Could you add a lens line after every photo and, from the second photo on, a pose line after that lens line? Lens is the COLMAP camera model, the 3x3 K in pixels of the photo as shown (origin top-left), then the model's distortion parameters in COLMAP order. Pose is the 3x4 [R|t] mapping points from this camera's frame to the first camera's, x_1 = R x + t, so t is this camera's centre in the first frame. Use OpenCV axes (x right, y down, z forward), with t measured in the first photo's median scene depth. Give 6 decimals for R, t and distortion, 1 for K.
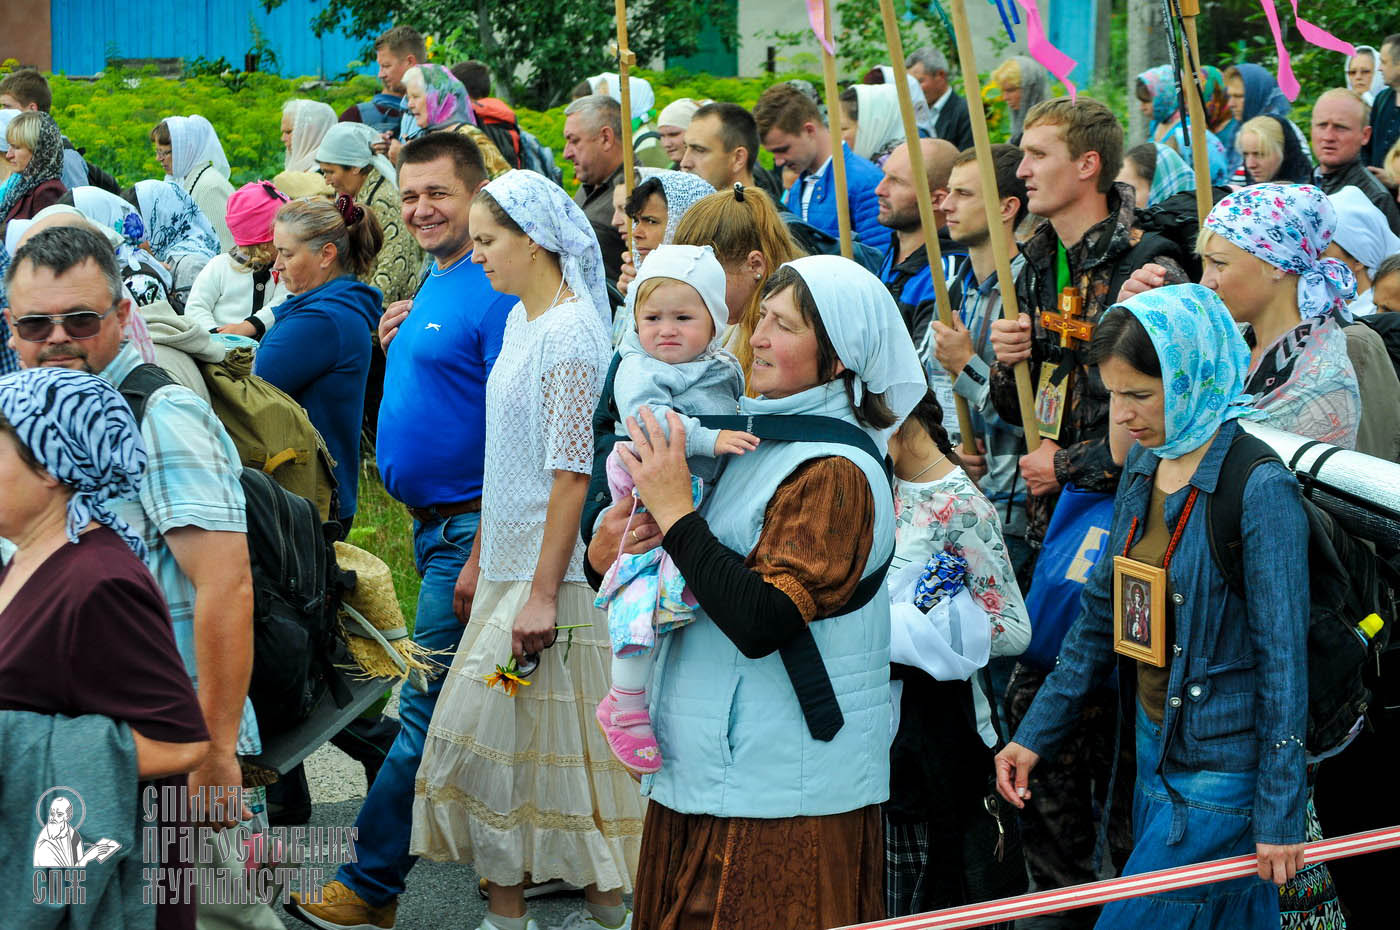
lens RADIAL K [[3411.8, 0, 700.0], [0, 3411.8, 465.0], [0, 0, 1]] dist [-0.228305, 0.233552]
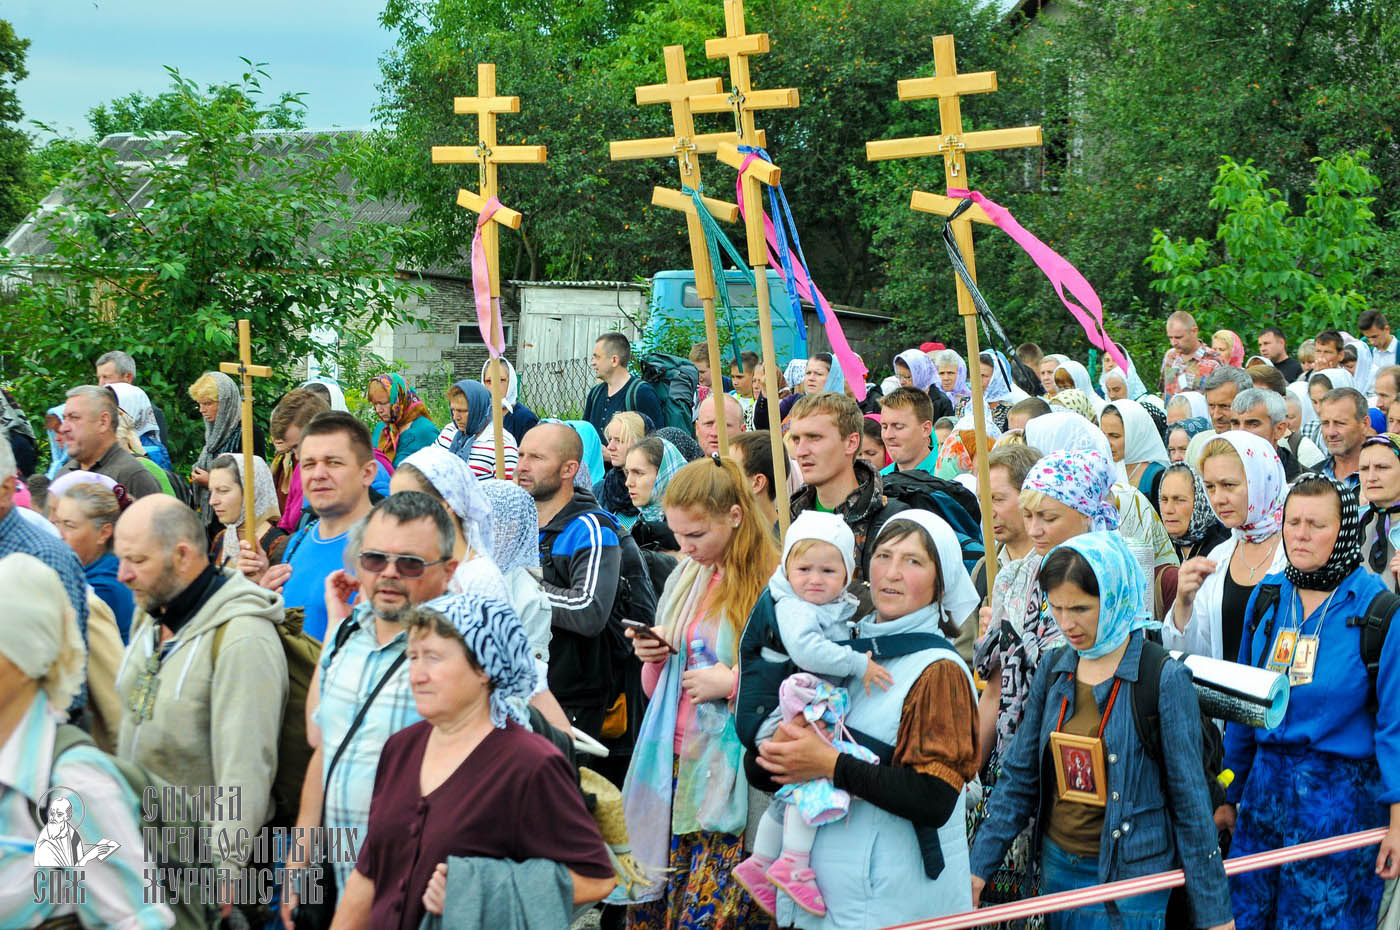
lens RADIAL K [[3411.8, 0, 700.0], [0, 3411.8, 465.0], [0, 0, 1]] dist [-0.228305, 0.233552]
pose [[0.920273, 0.004551, 0.391251, -0.546472], [0.029513, 0.996277, -0.081006, 0.027220], [-0.390163, 0.086095, 0.916712, -0.194077]]
